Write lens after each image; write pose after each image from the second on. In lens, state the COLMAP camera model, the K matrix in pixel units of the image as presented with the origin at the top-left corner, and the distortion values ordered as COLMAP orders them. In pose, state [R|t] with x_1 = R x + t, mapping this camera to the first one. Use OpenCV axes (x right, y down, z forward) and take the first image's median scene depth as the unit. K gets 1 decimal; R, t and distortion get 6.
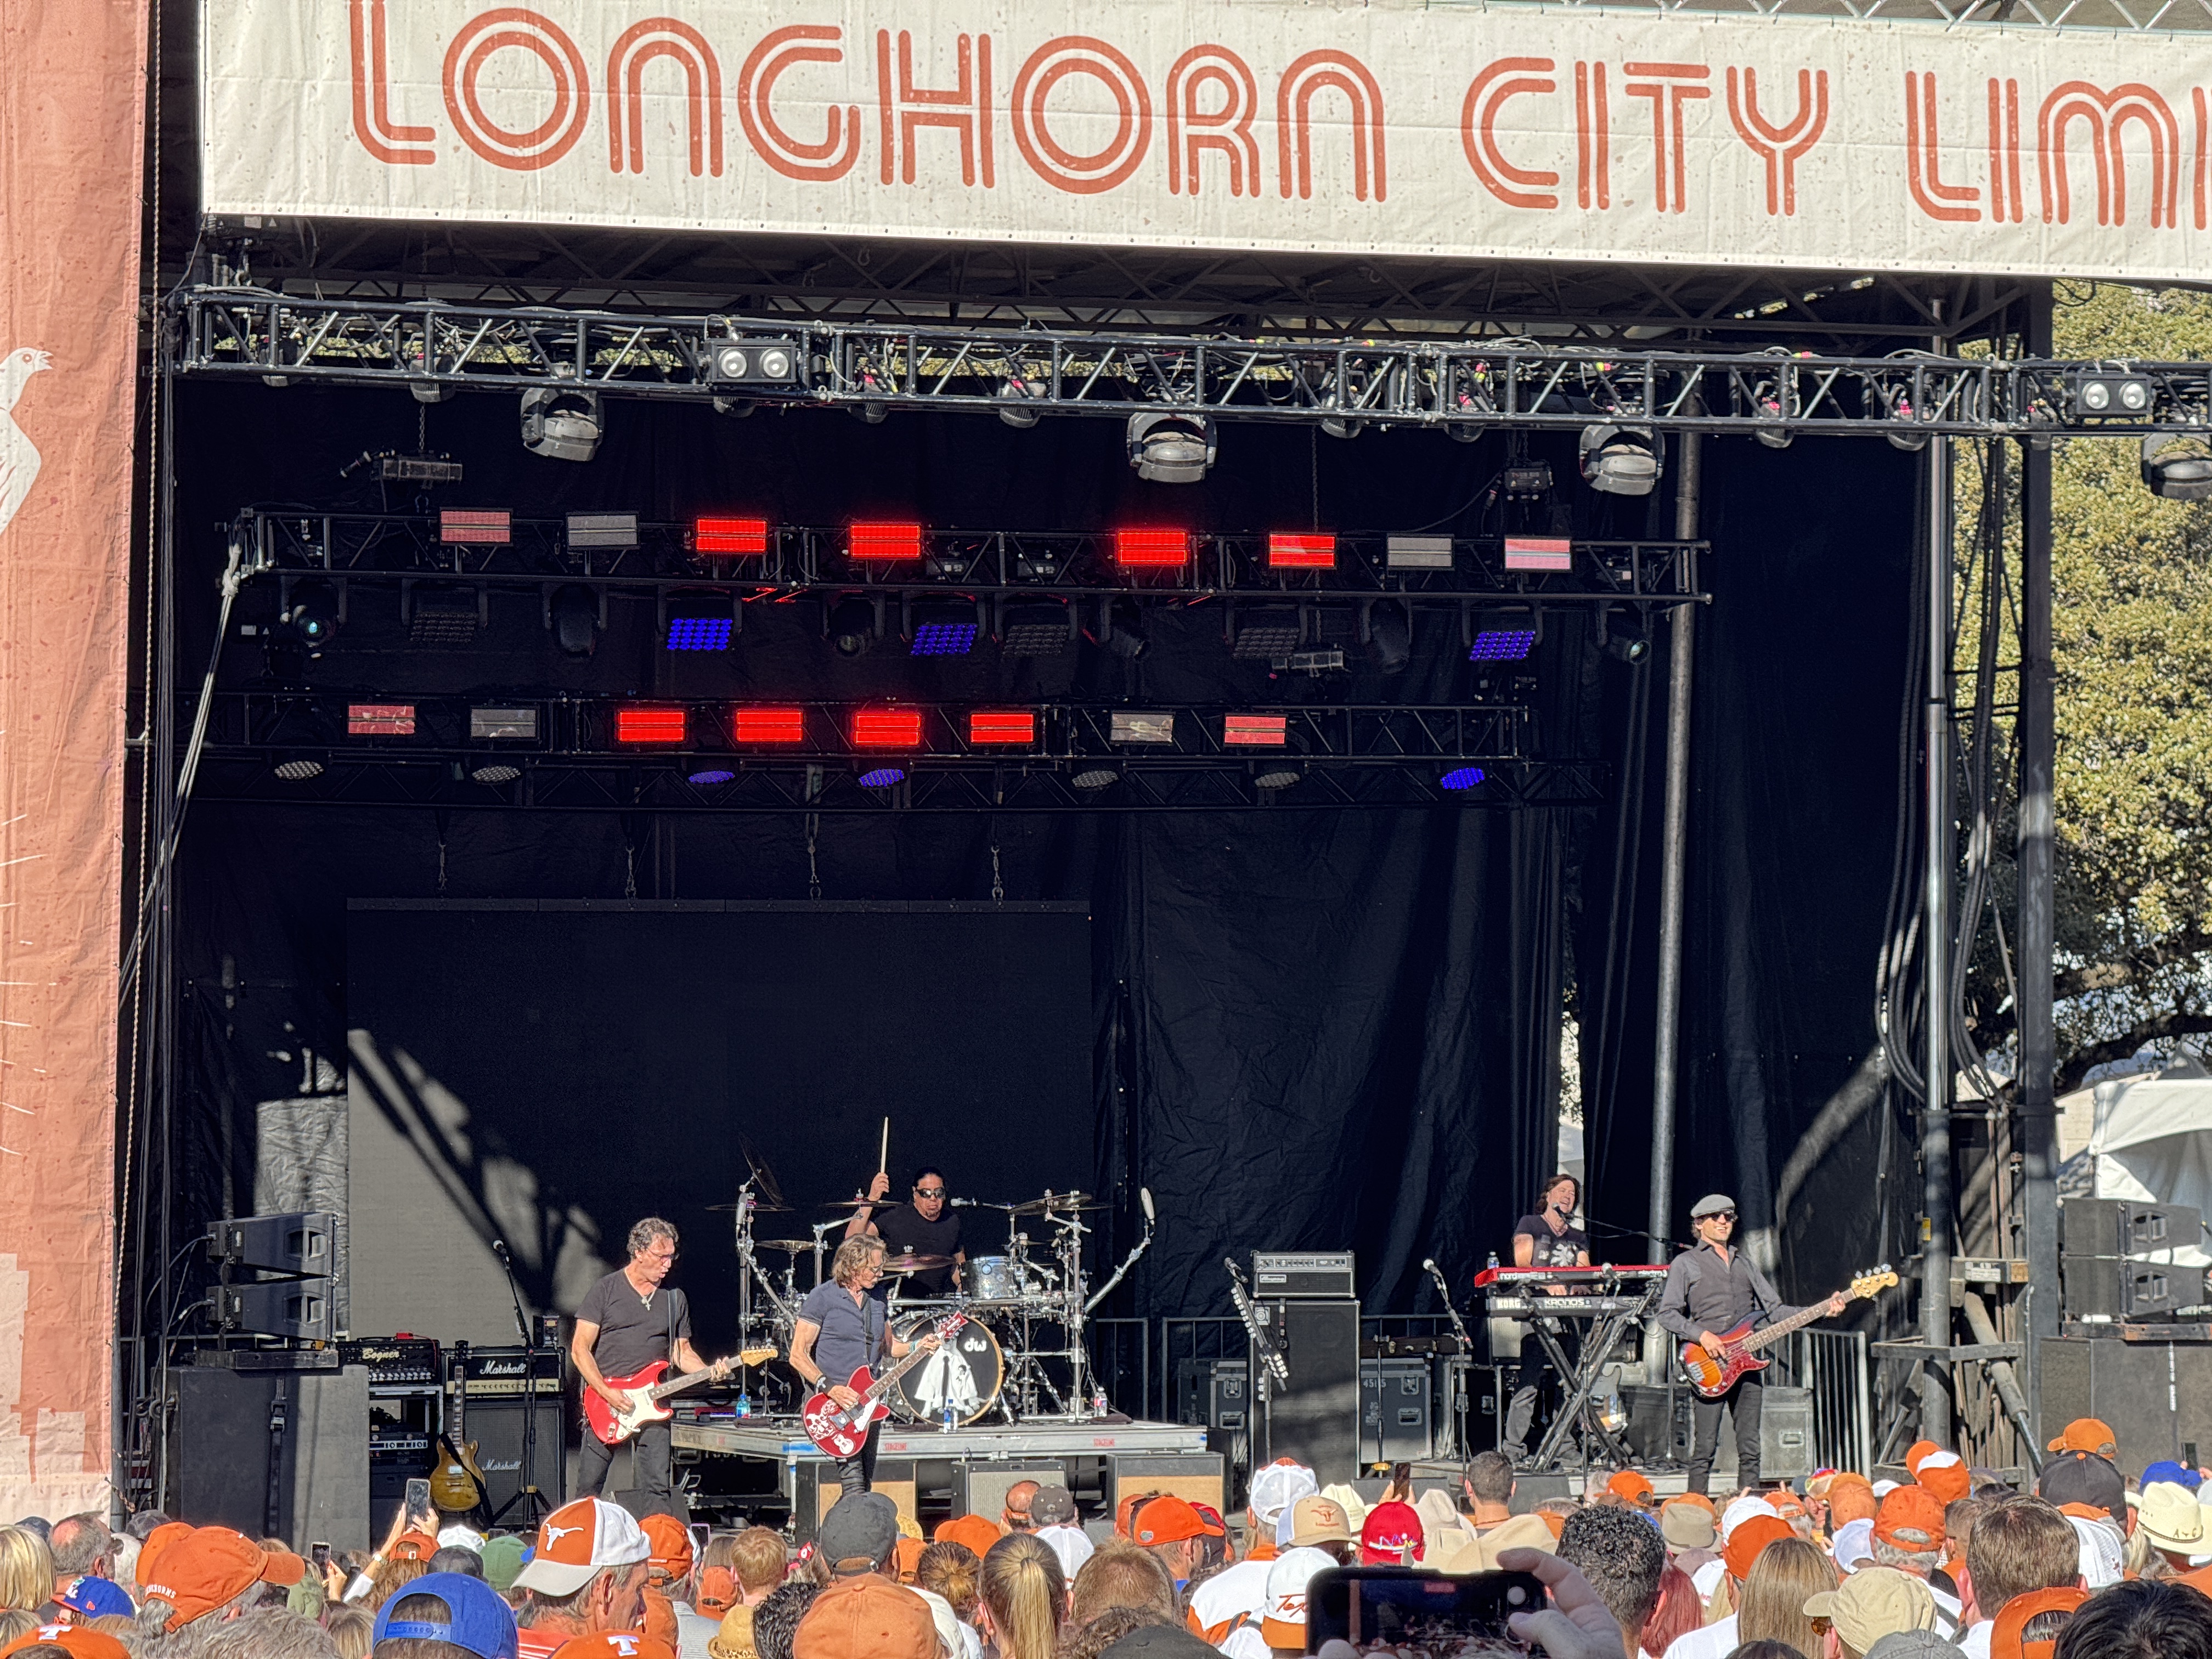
lens RADIAL K [[7742.5, 0, 1105.8], [0, 7742.5, 830.3], [0, 0, 1]] dist [0.103577, 0.000000]
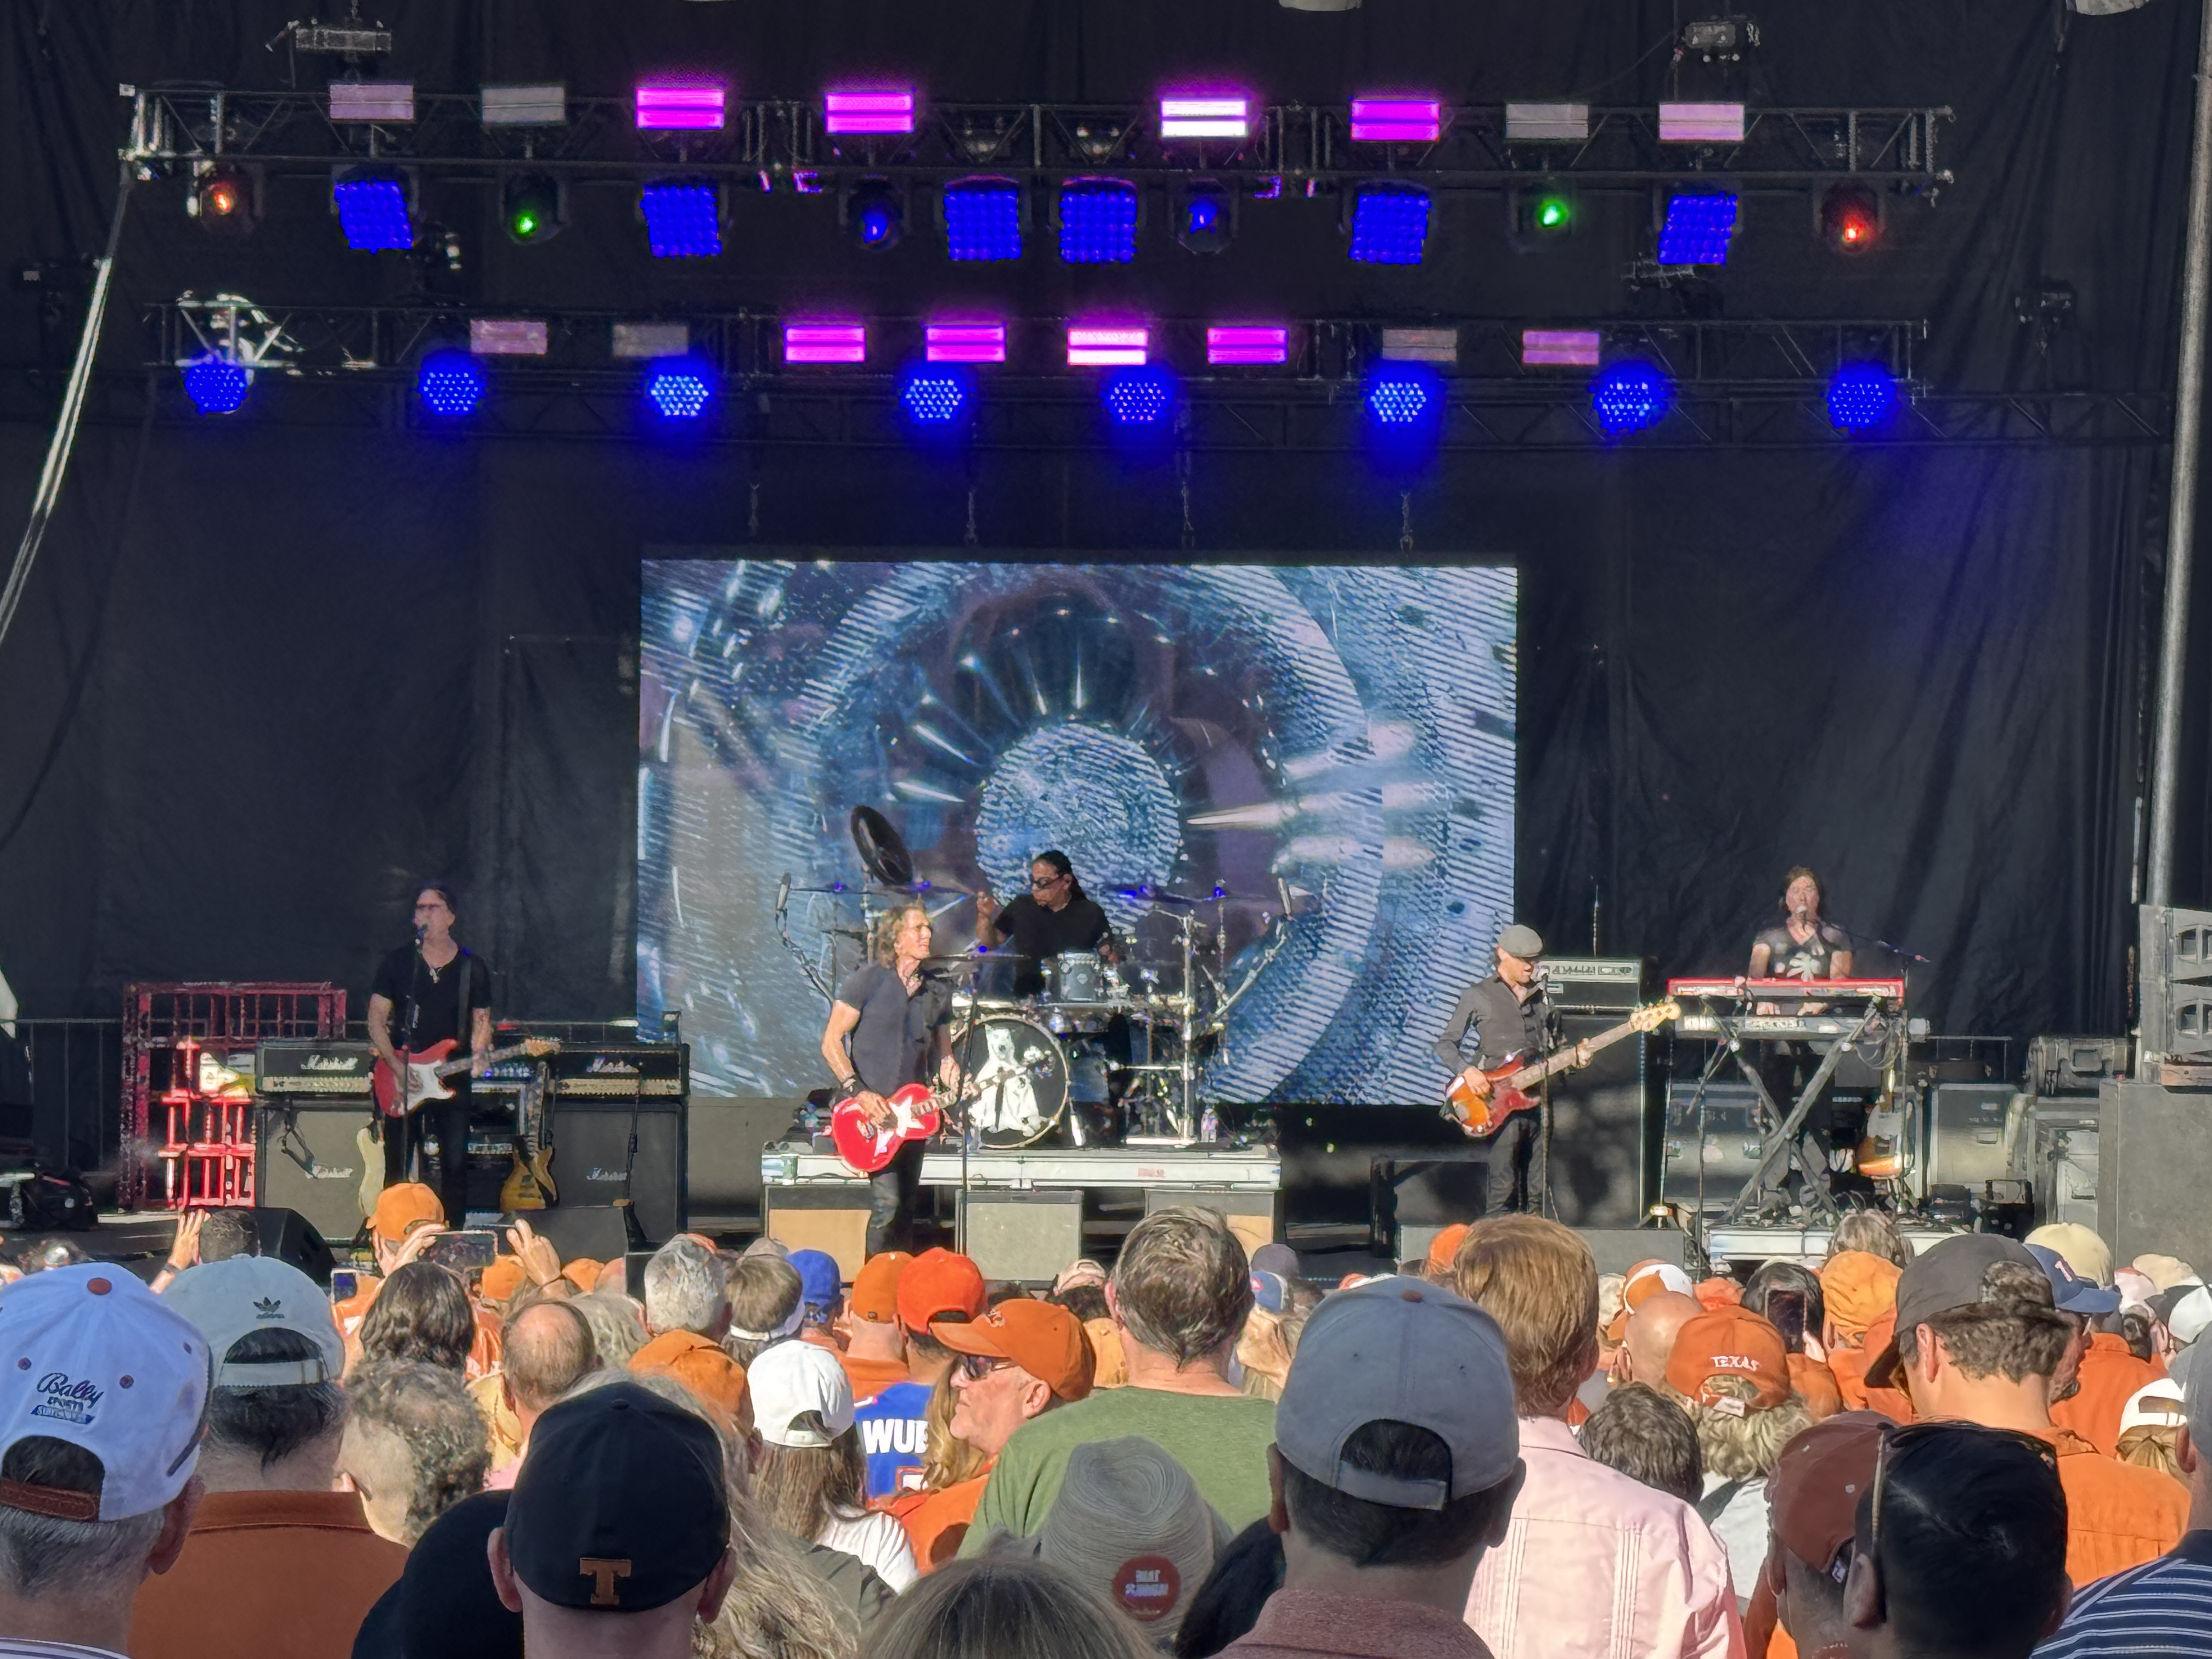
lens RADIAL K [[7105.4, 0, 1106.1], [0, 7105.4, 828.4], [0, 0, 1]] dist [0.018871, 0.000000]
pose [[0.940970, 0.016215, -0.338102, 0.253002], [-0.003811, 0.999296, 0.037318, 0.011665], [0.338469, -0.033827, 0.940369, 0.257579]]
